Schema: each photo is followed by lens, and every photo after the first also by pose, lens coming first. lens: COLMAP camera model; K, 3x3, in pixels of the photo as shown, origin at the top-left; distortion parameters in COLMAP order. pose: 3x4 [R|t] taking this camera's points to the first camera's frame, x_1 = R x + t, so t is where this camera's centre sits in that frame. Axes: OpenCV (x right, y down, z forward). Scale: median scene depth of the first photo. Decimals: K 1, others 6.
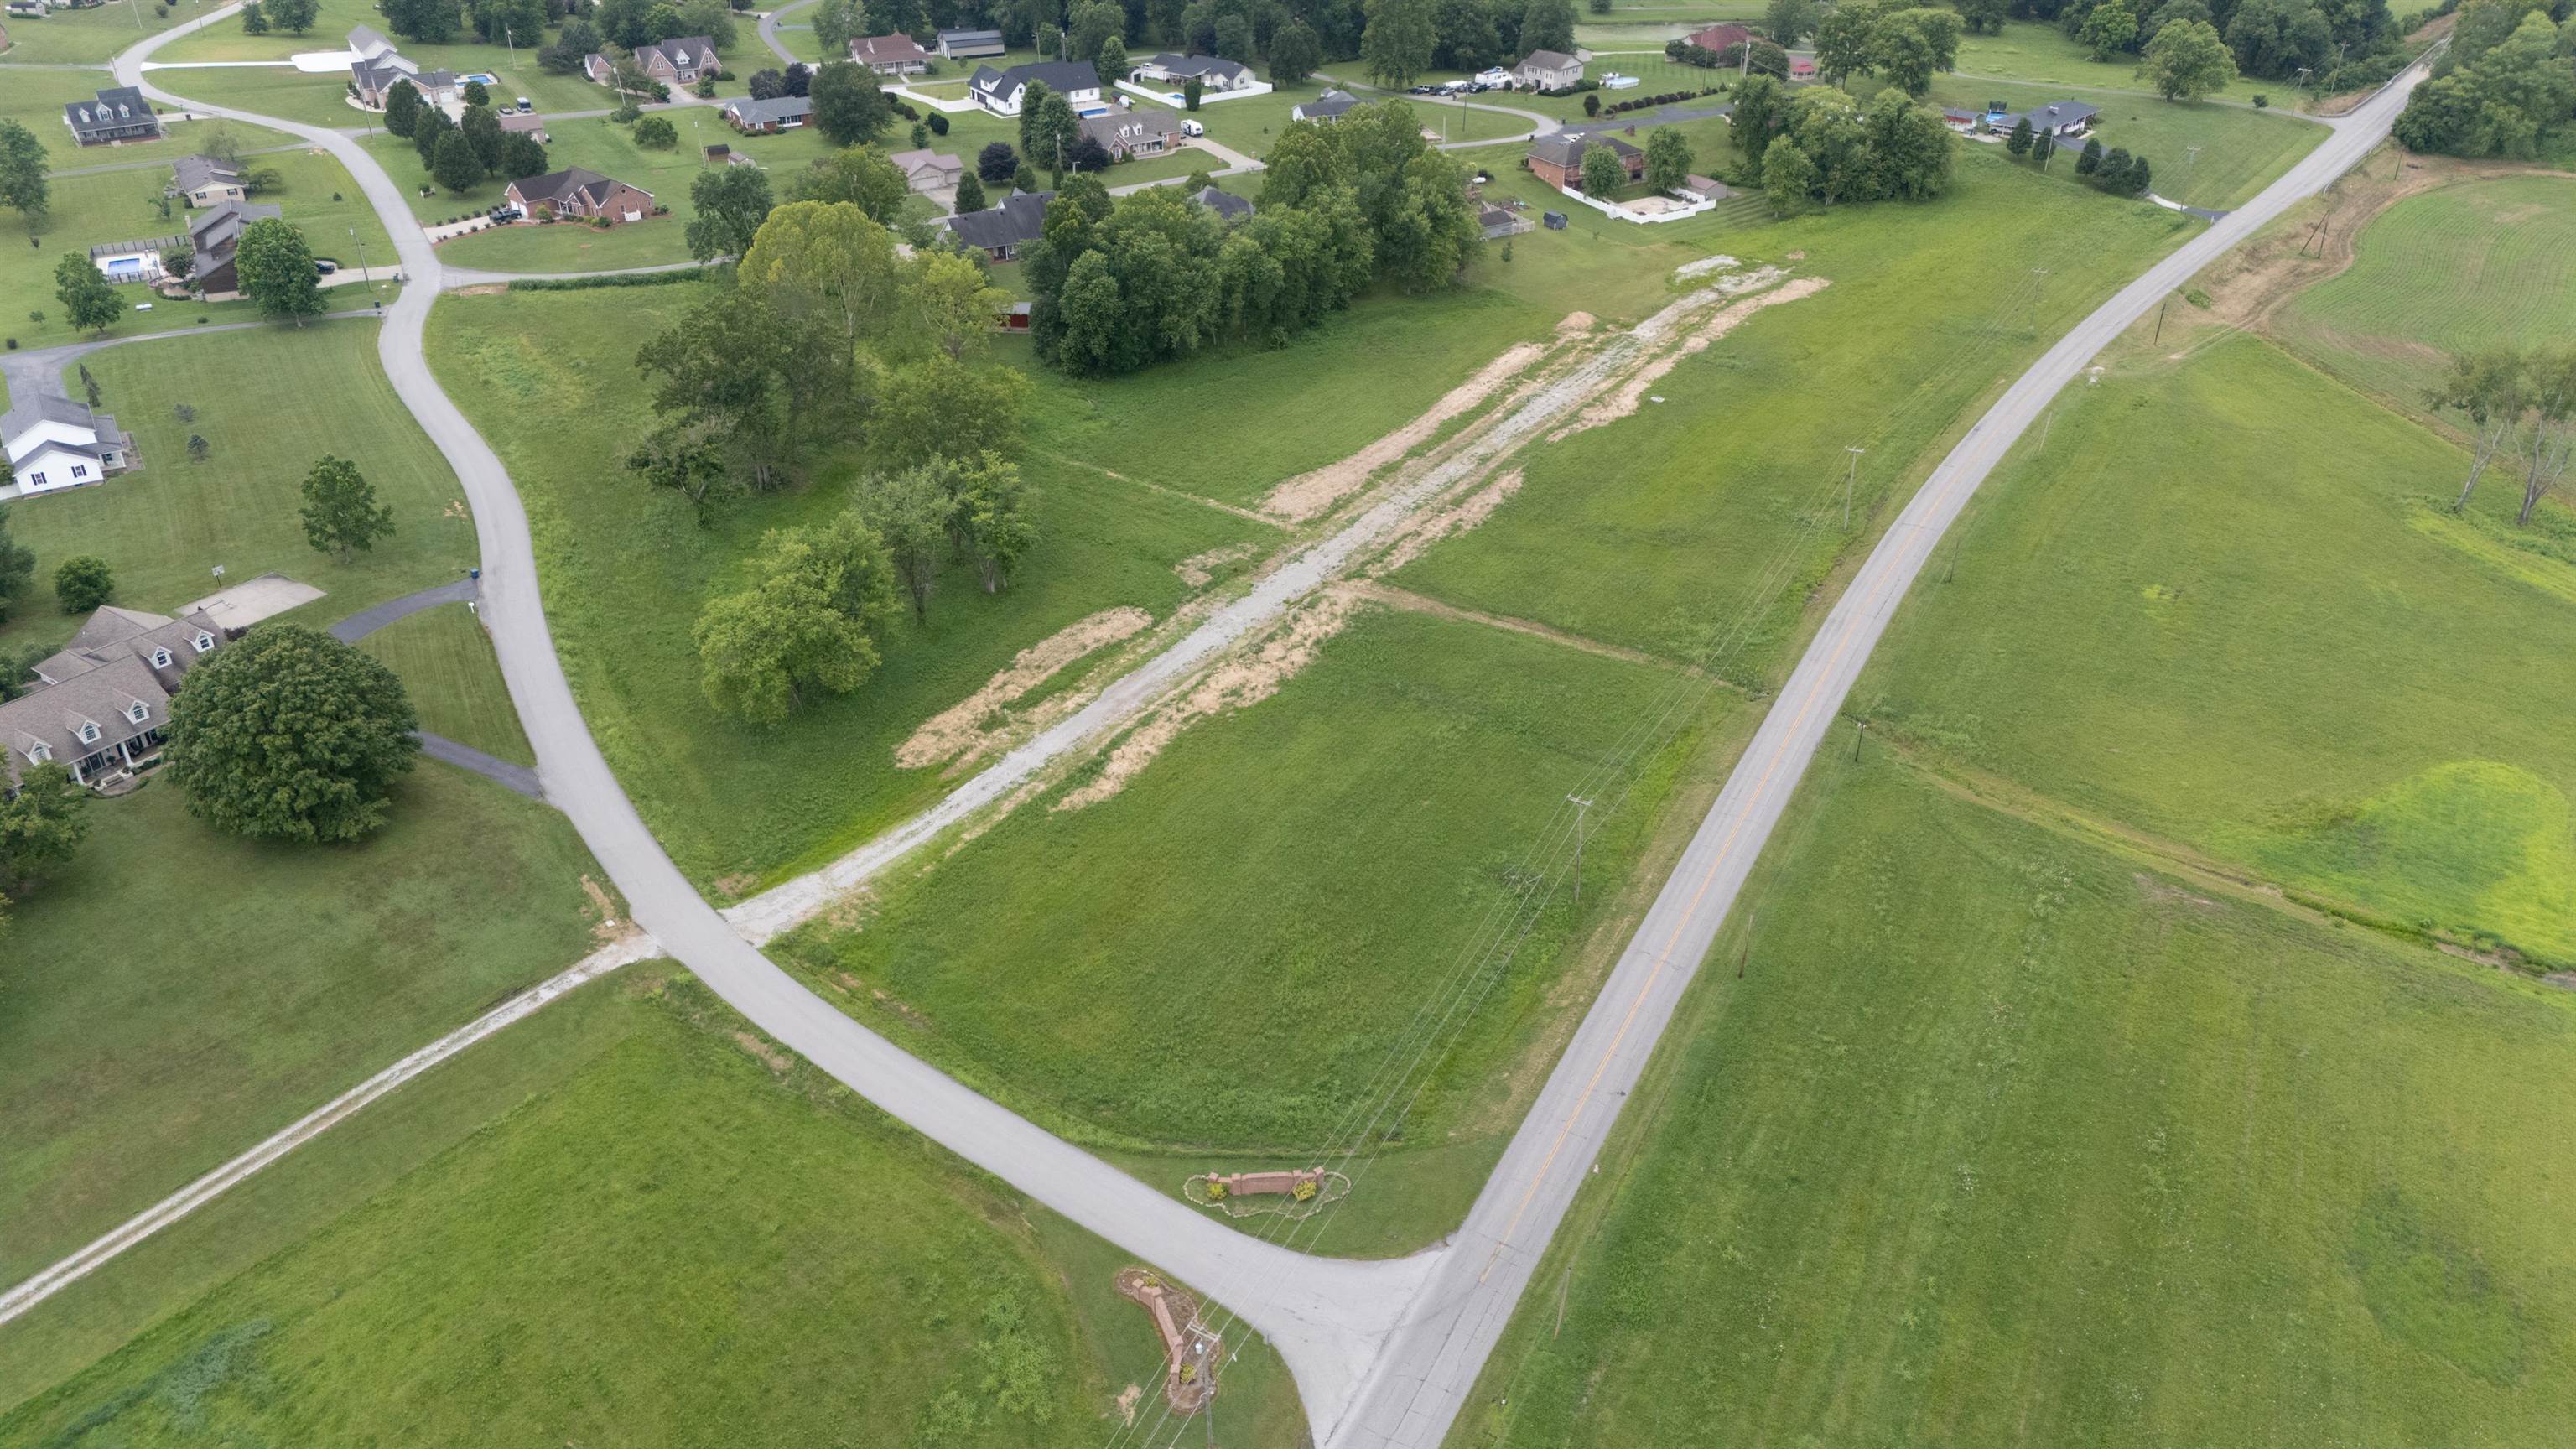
lens RADIAL K [[1881.3, 0, 1285.6], [0, 1881.3, 741.1], [0, 0, 1]] dist [0.076387, -0.072241]
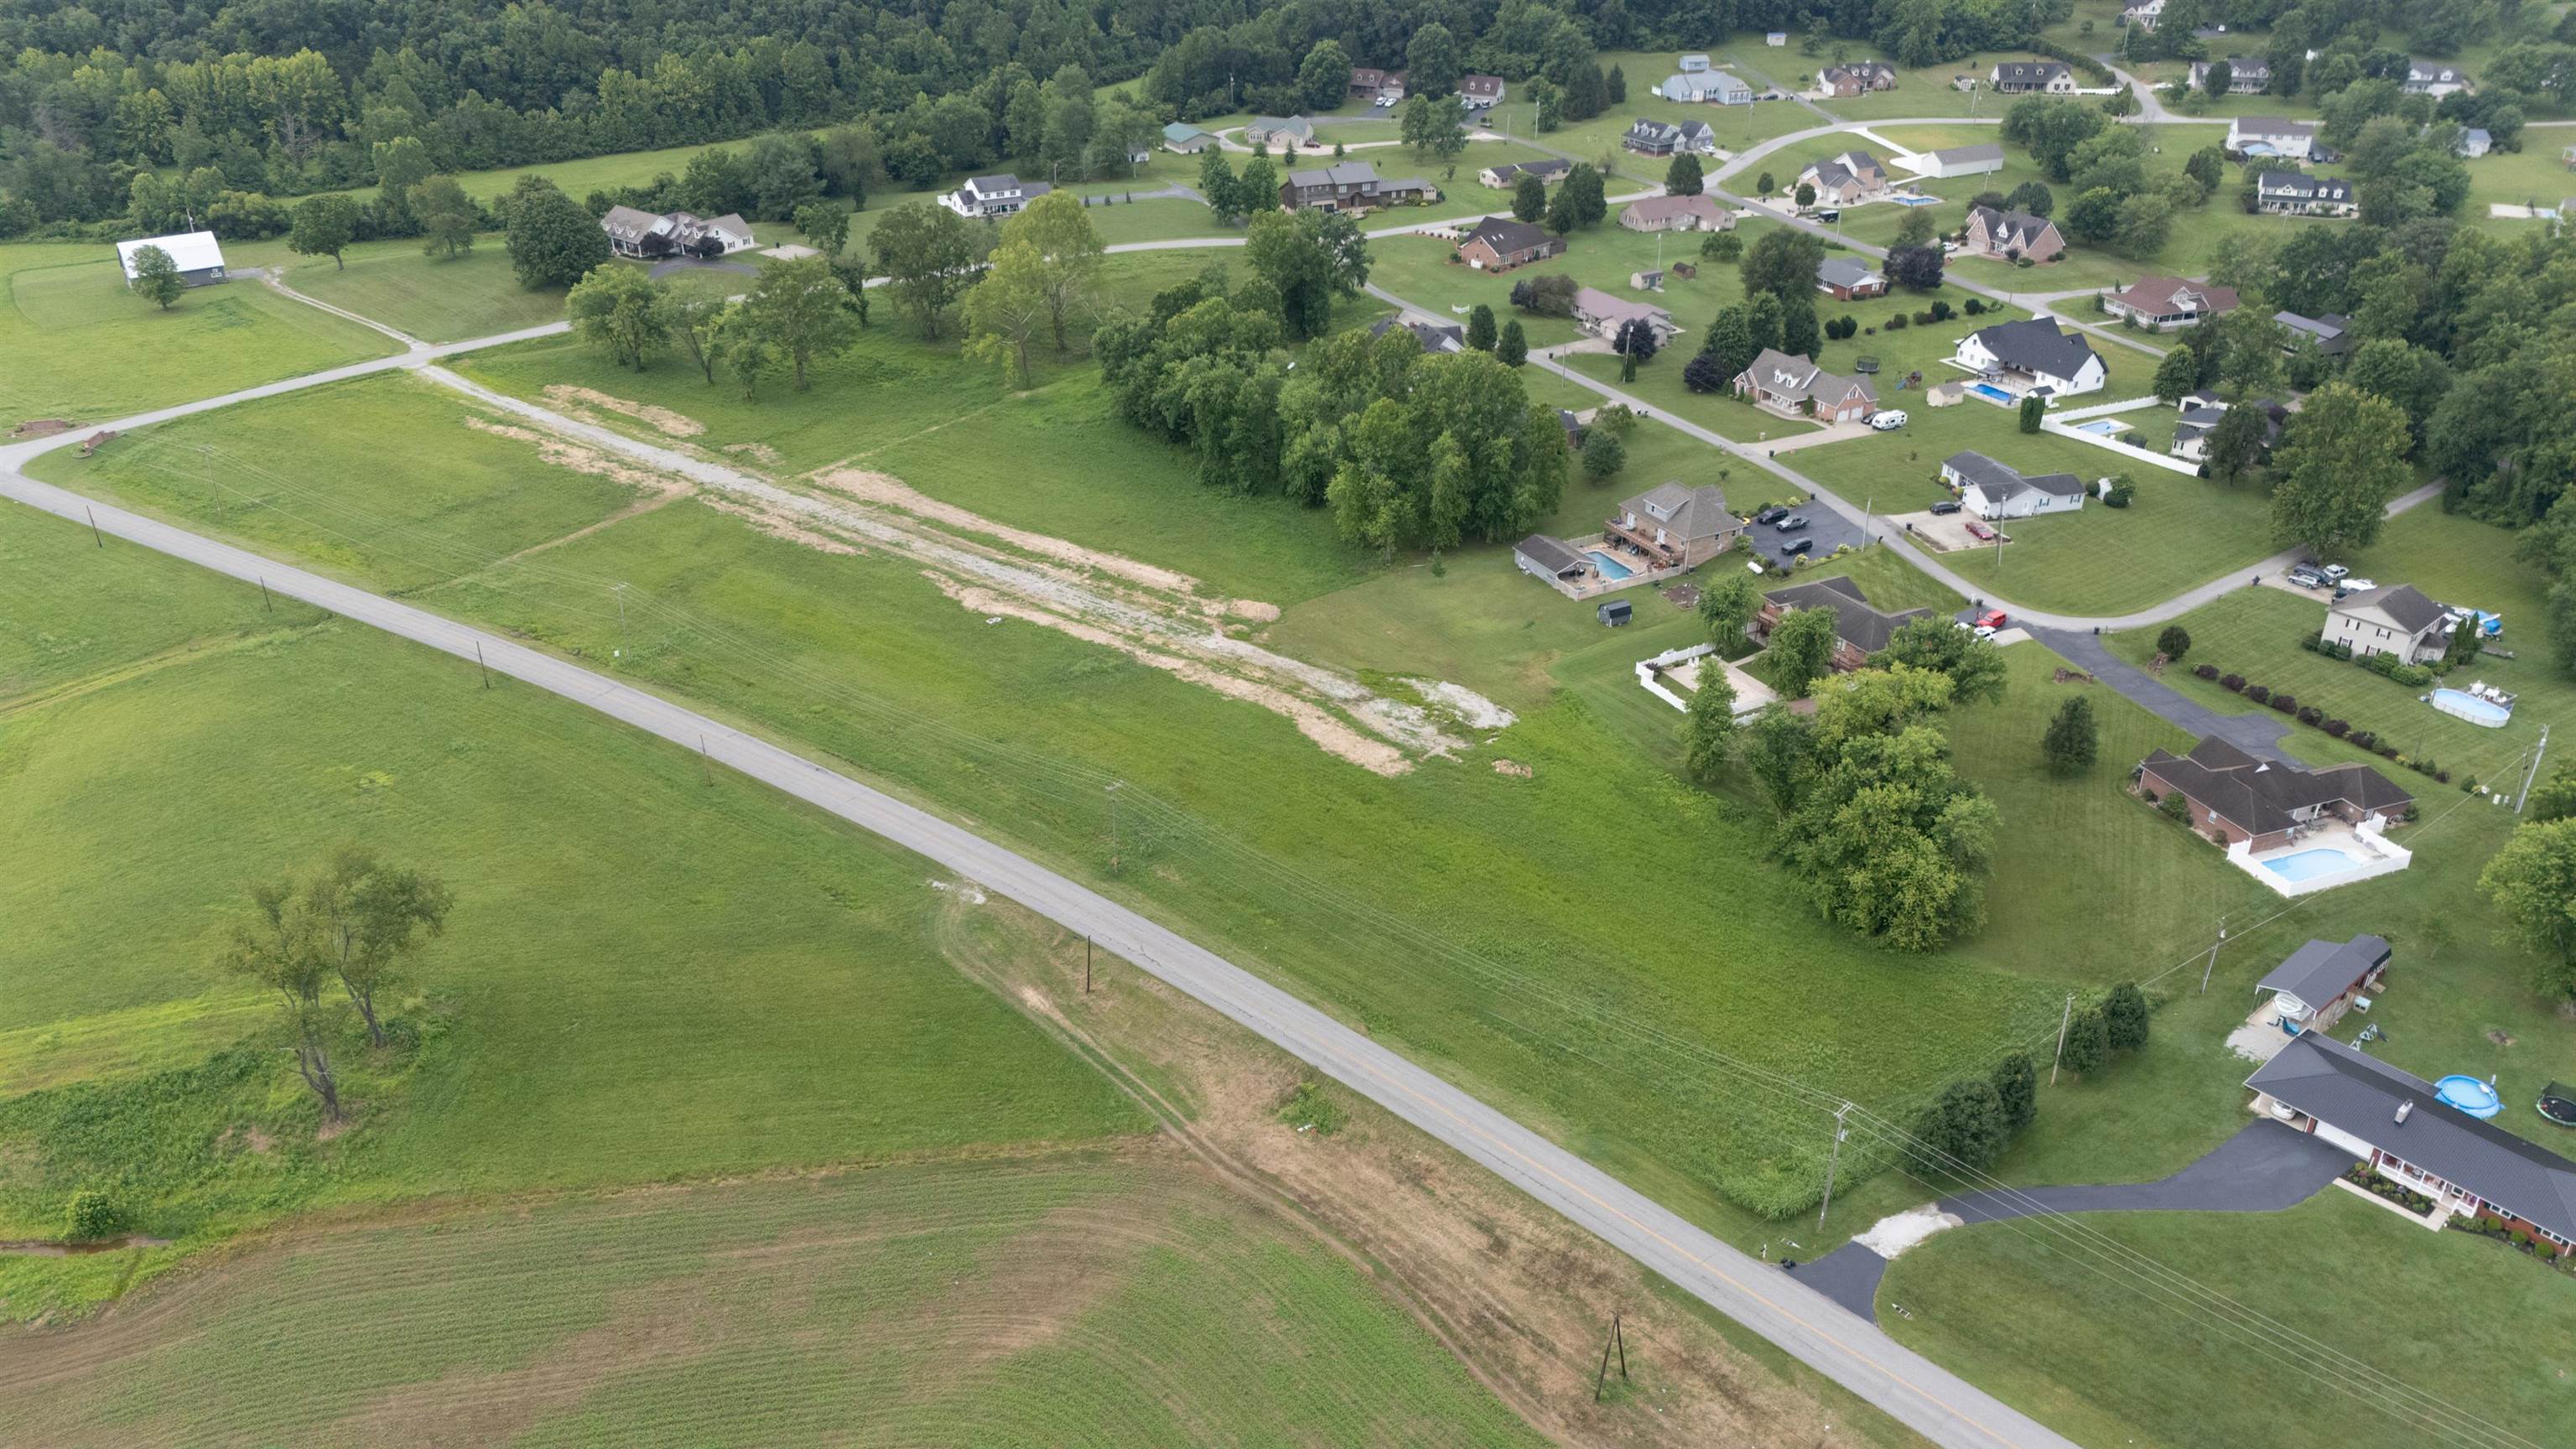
lens RADIAL K [[1894.6, 0, 1285.4], [0, 1894.6, 724.7], [0, 0, 1]] dist [0.075369, -0.070515]
pose [[-0.065450, 0.472326, -0.878991, 1.337187], [-0.521770, 0.734662, 0.433622, -0.805794], [0.850572, 0.487011, 0.198362, 1.235299]]
